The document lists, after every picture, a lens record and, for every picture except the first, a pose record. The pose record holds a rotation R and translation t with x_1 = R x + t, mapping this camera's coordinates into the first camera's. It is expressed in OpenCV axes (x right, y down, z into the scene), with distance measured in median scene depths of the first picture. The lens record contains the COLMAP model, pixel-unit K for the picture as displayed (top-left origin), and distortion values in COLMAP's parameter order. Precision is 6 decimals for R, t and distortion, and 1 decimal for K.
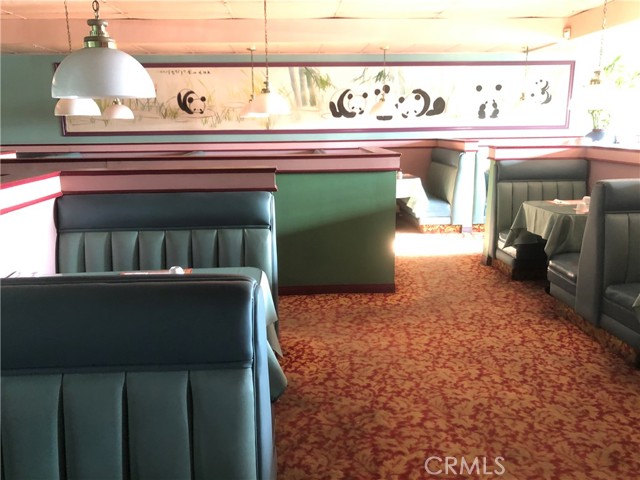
lens RADIAL K [[523.3, 0, 311.4], [0, 523.3, 241.3], [0, 0, 1]] dist [0.022430, -0.010028]
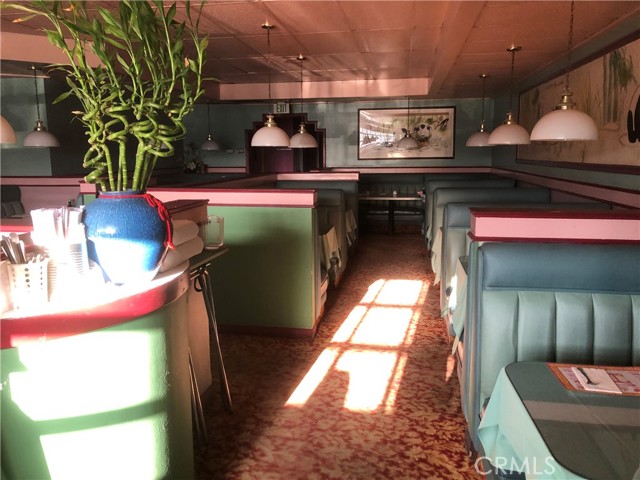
lens RADIAL K [[523.3, 0, 316.8], [0, 523.3, 236.7], [0, 0, 1]] dist [0.022430, -0.010028]
pose [[-0.202520, 0.170505, -0.964320, 1.434828], [-0.207713, 0.954840, 0.212451, -0.482313], [0.956996, 0.243328, -0.157958, 2.004319]]
